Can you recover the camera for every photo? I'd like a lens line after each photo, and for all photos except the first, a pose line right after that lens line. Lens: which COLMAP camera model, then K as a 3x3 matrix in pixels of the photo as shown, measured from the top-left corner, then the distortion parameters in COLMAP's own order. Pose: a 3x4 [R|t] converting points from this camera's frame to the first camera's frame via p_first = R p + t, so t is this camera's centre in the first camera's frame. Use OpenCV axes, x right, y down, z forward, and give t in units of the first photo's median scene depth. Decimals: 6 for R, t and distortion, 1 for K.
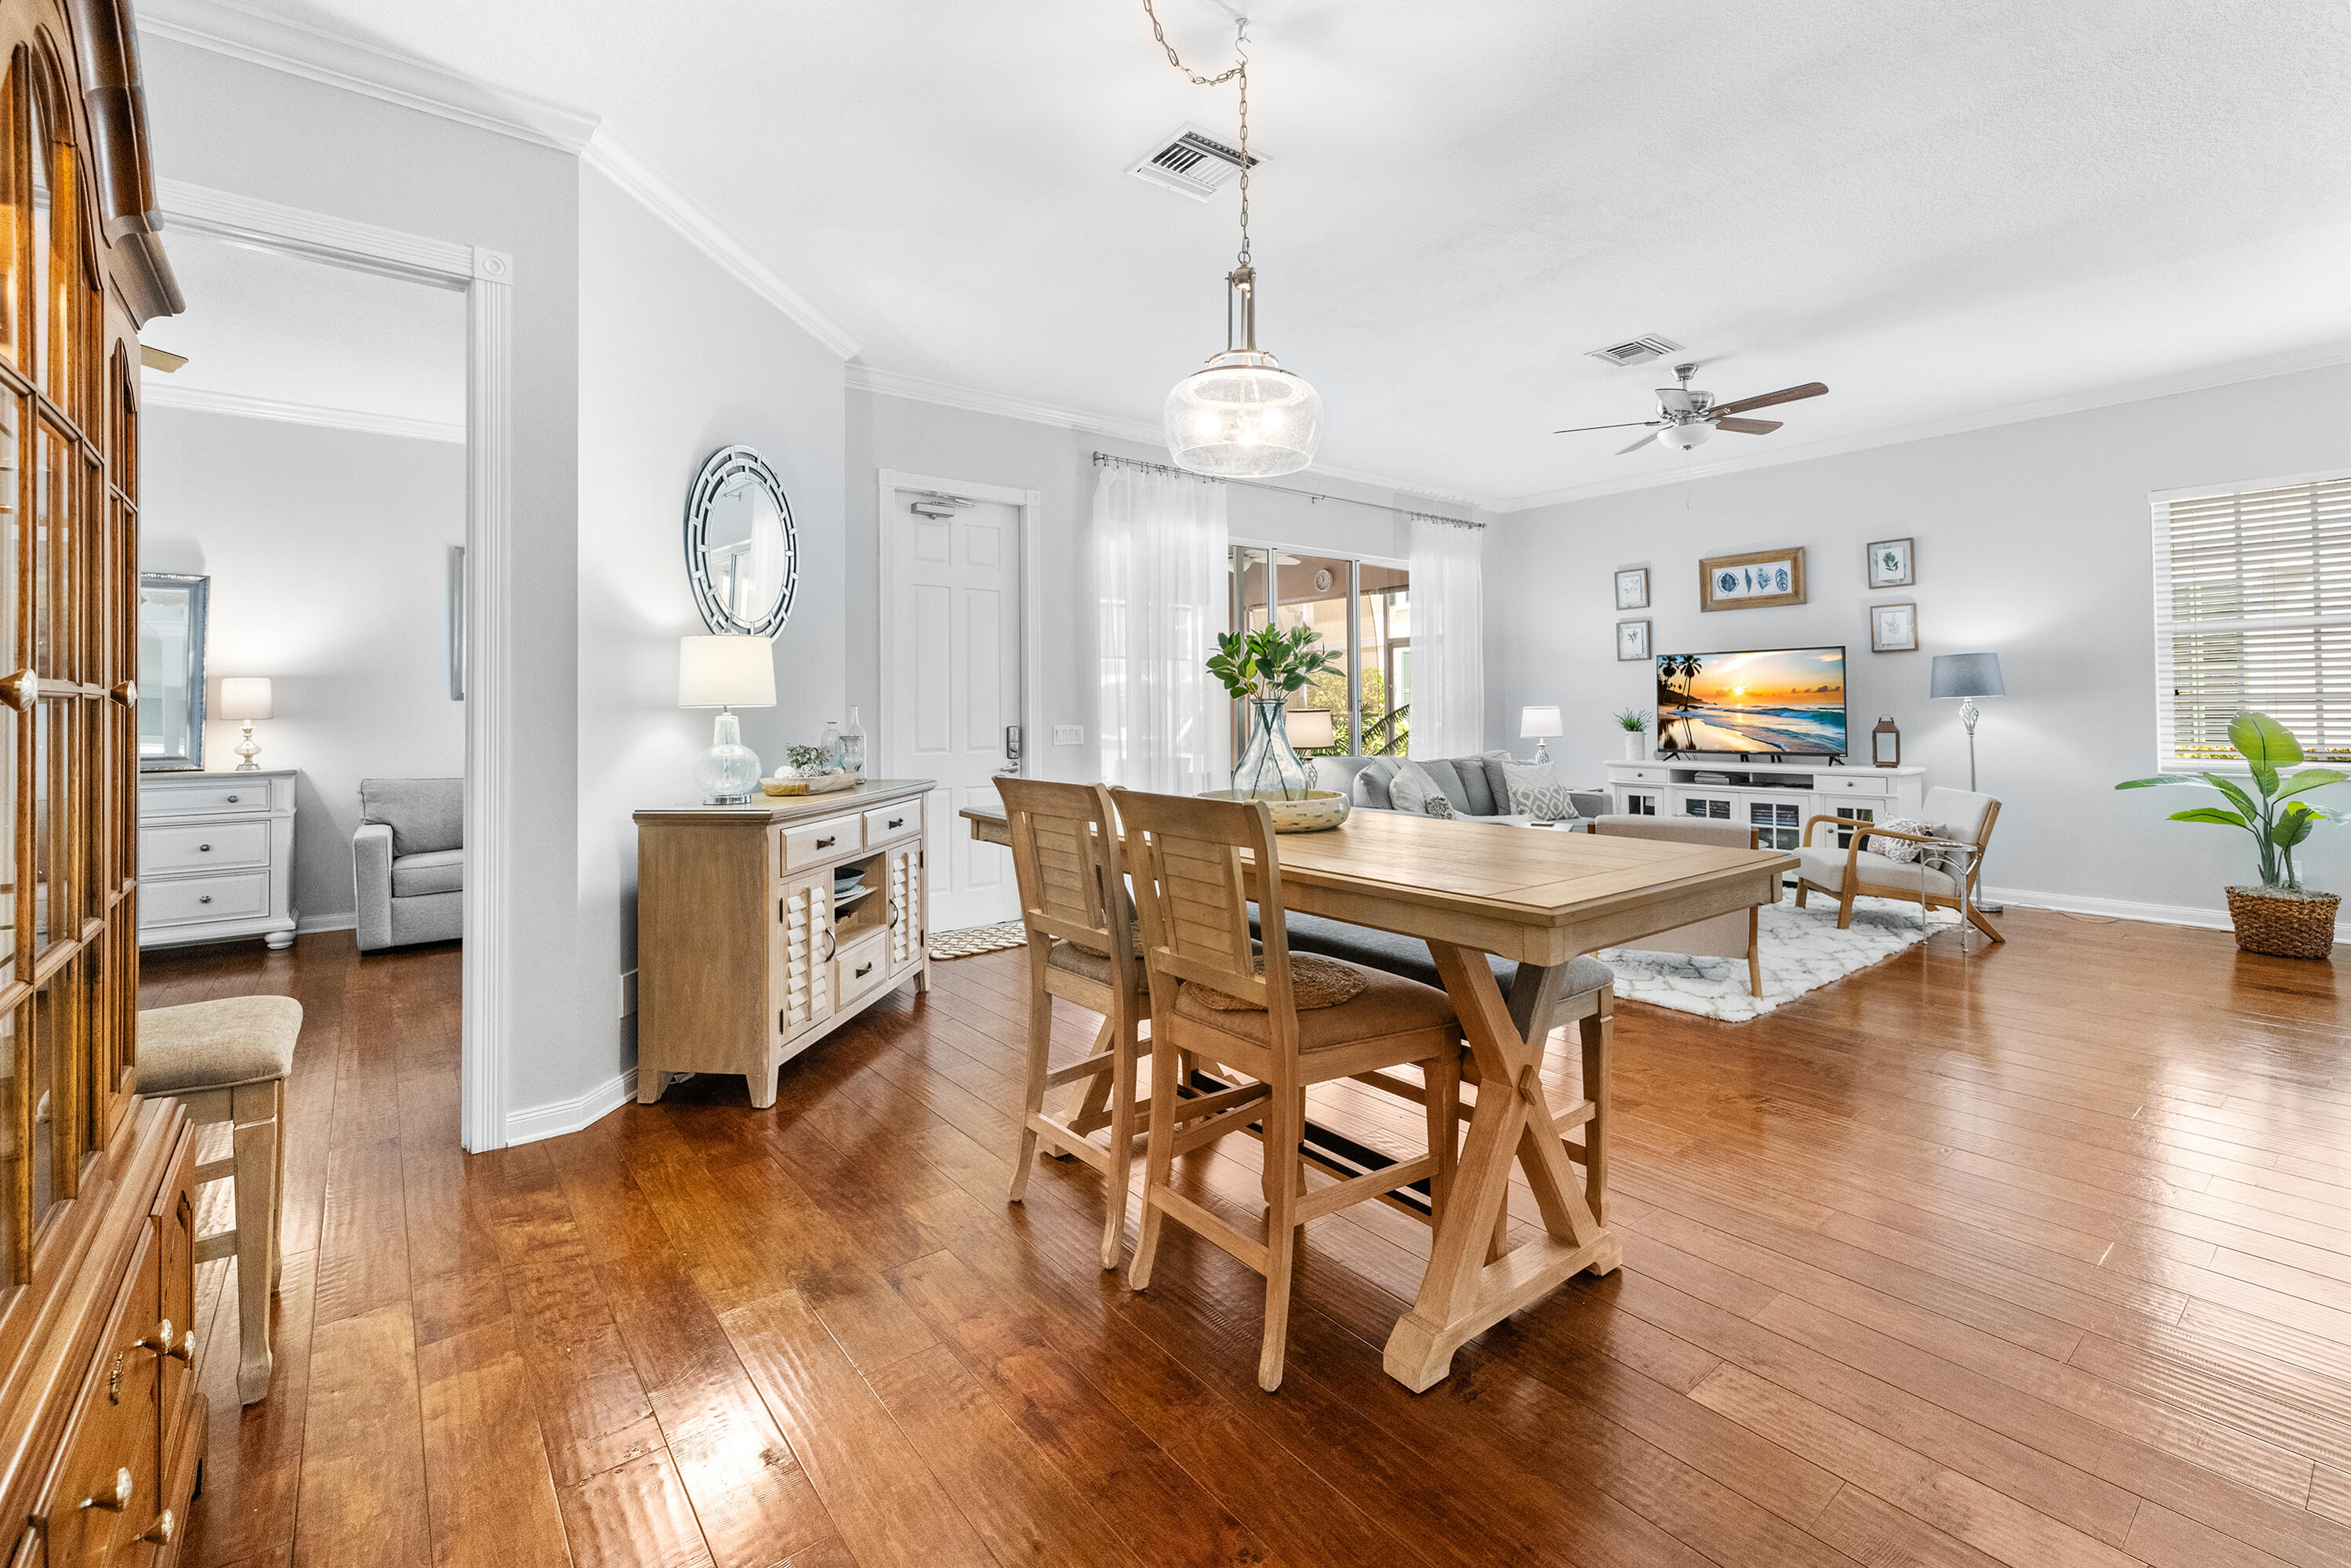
lens RADIAL K [[1002.2, 0, 1188.4], [0, 1002.2, 693.0], [0, 0, 1]] dist [-0.000284, -0.000271]
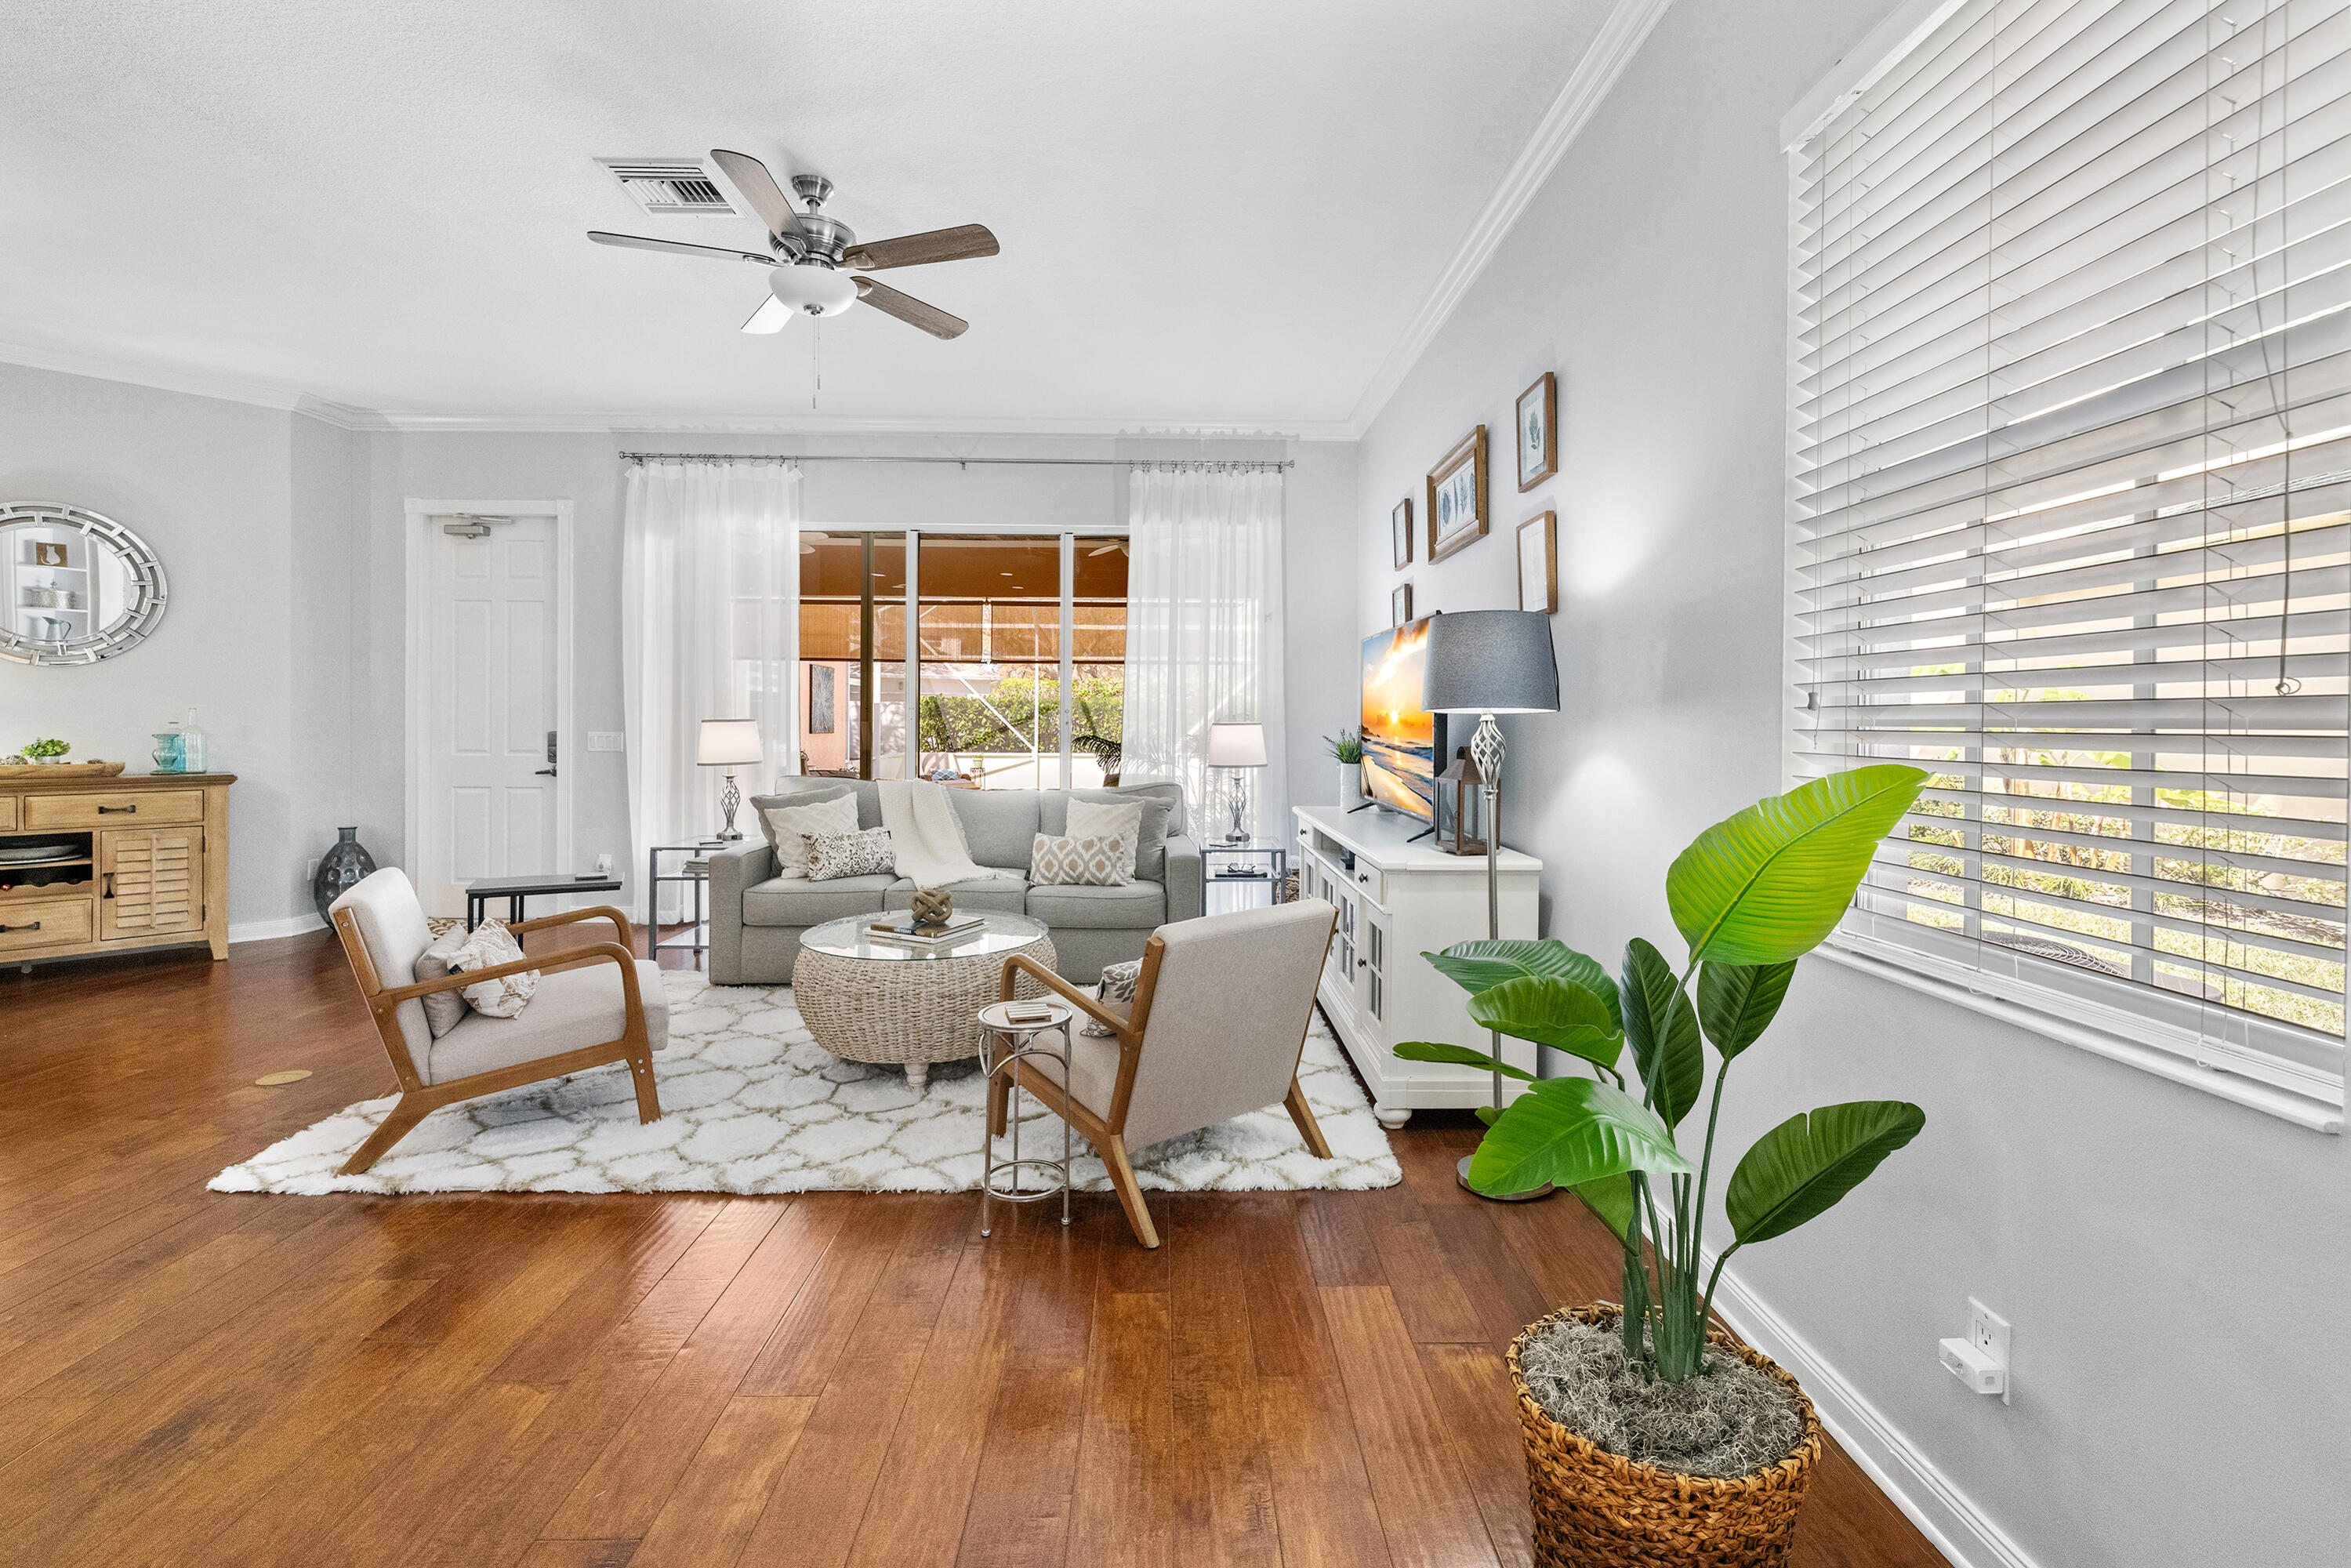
lens RADIAL K [[1002.2, 0, 1178.6], [0, 1002.2, 722.8], [0, 0, 1]] dist [-0.000284, -0.000271]
pose [[0.794945, 0.014695, -0.606504, 0.831258], [-0.003397, 0.999799, 0.019771, 0.001435], [0.606672, -0.013657, 0.794835, 0.491537]]
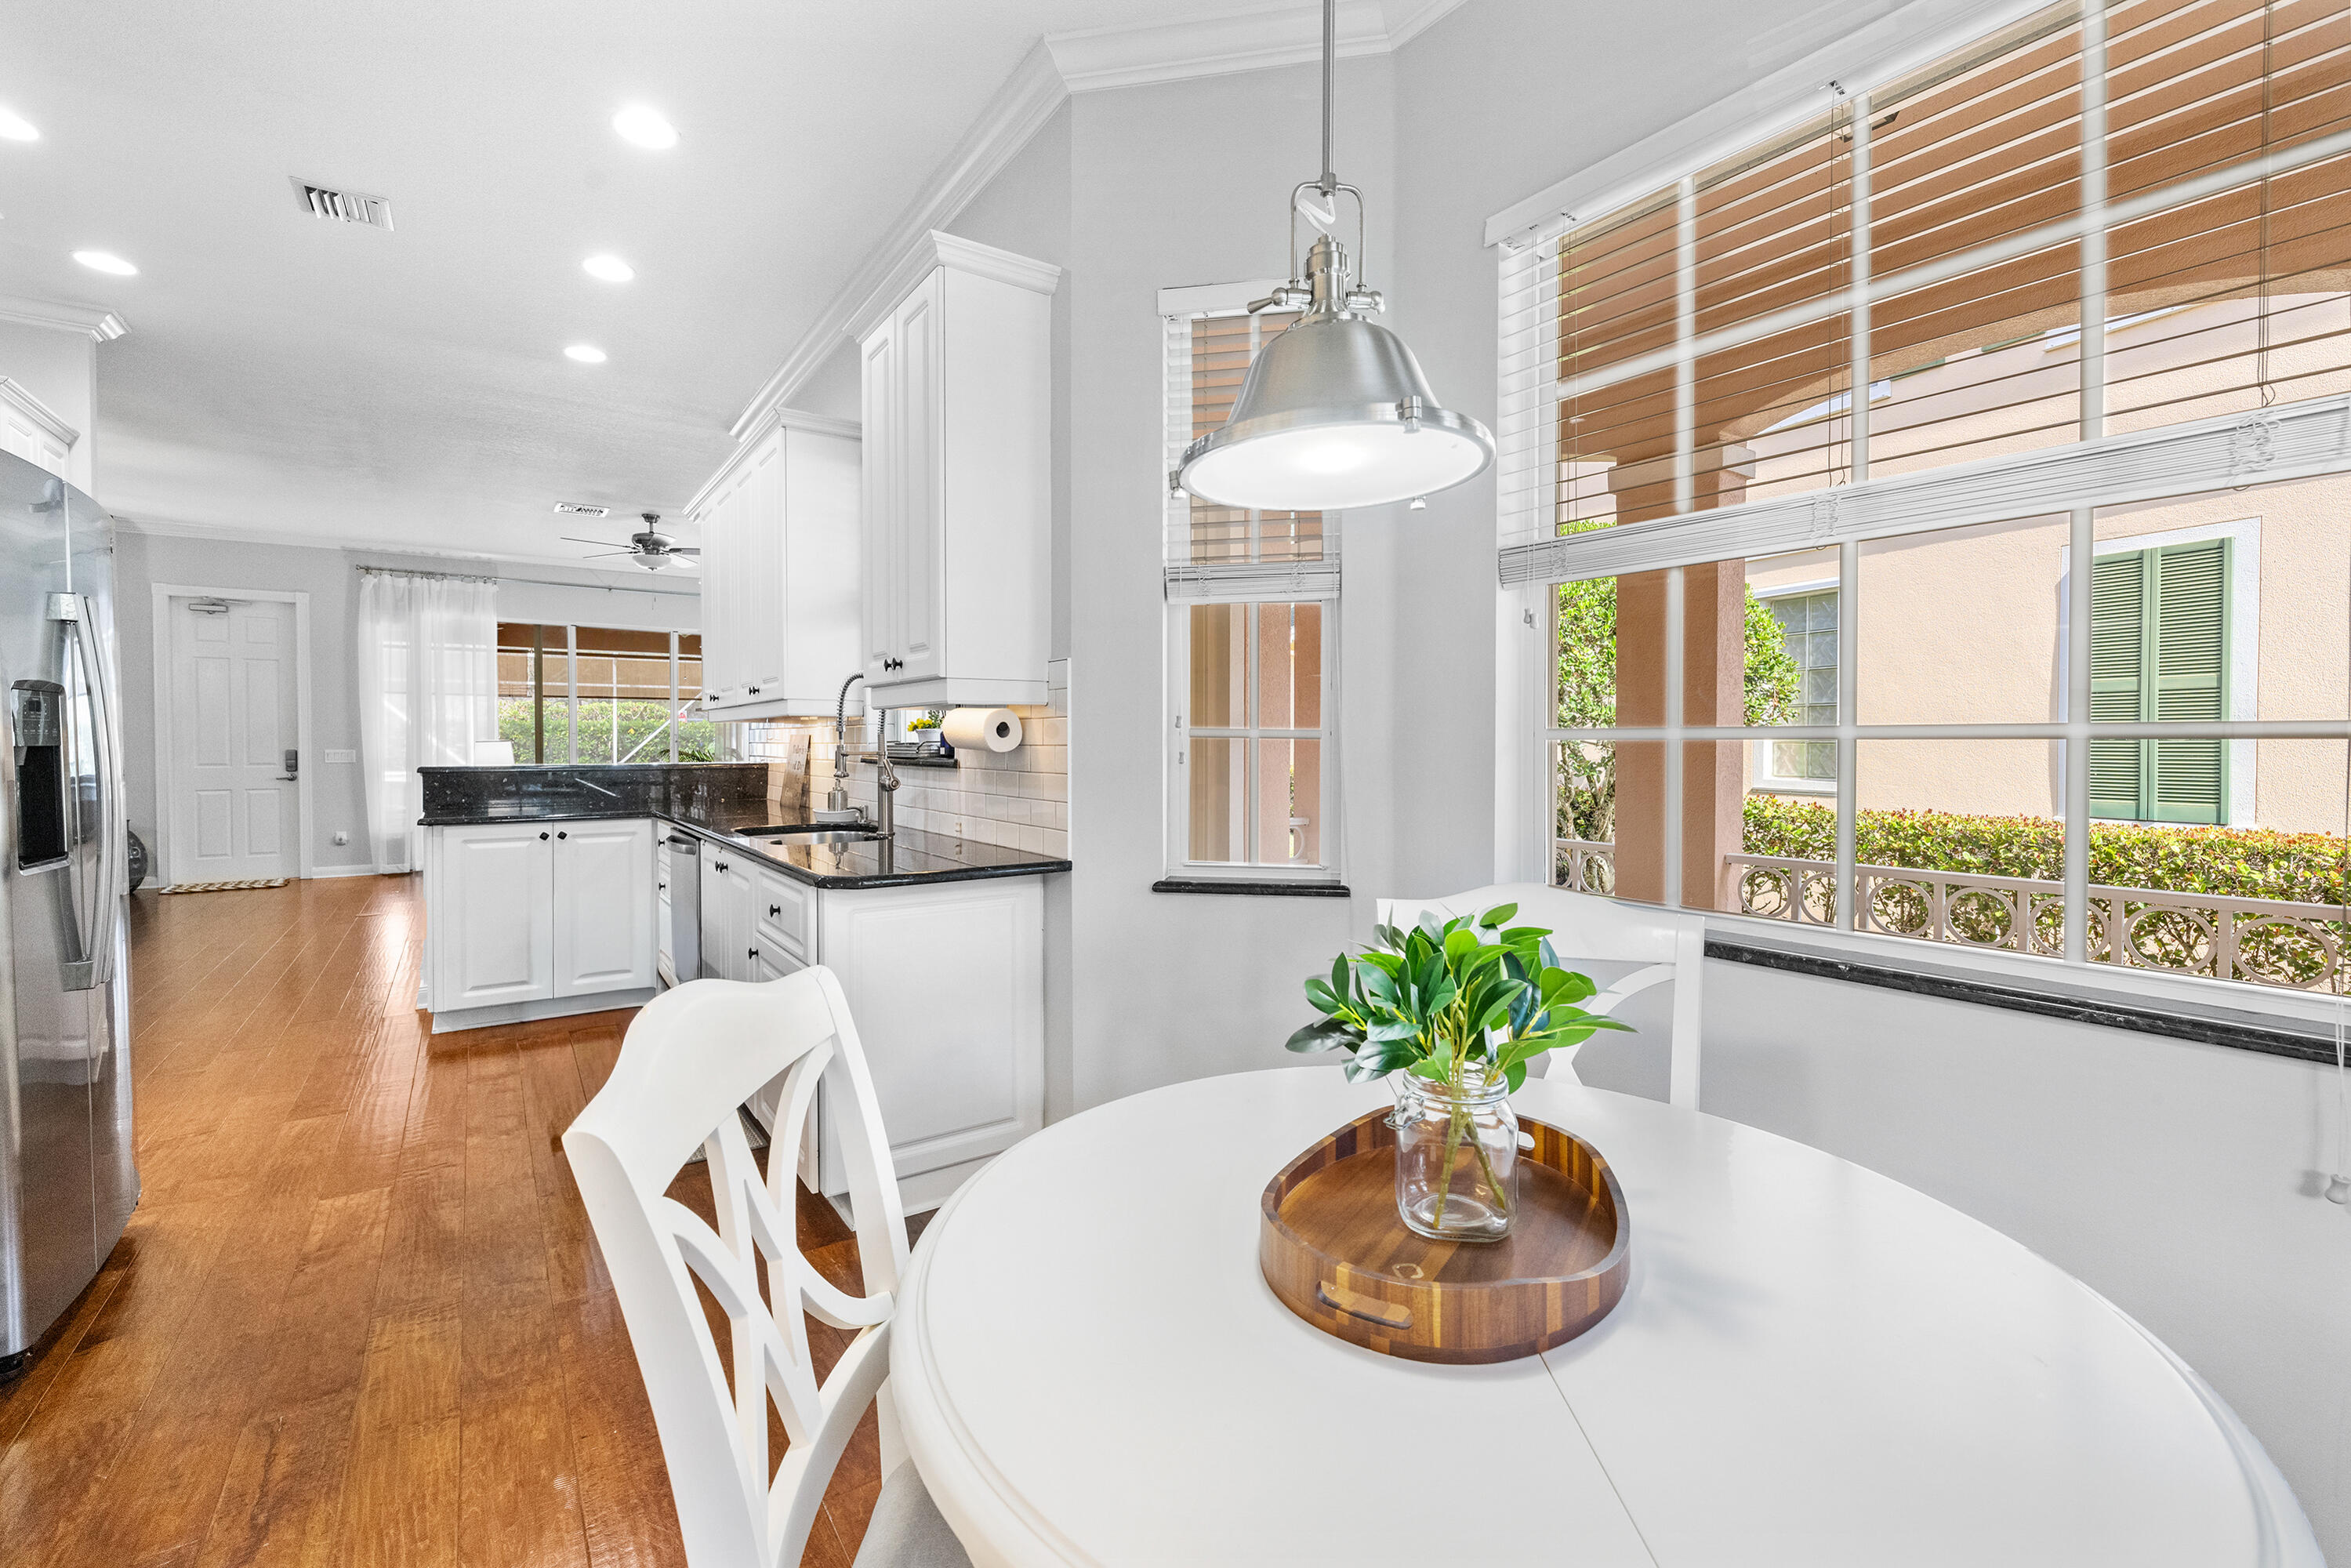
lens RADIAL K [[1002.2, 0, 1173.8], [0, 1002.2, 748.6], [0, 0, 1]] dist [-0.000284, -0.000271]
pose [[0.998490, 0.009839, -0.054052, 1.062183], [-0.008544, 0.999672, 0.024154, -0.014848], [0.054272, -0.023655, 0.998246, -0.368860]]
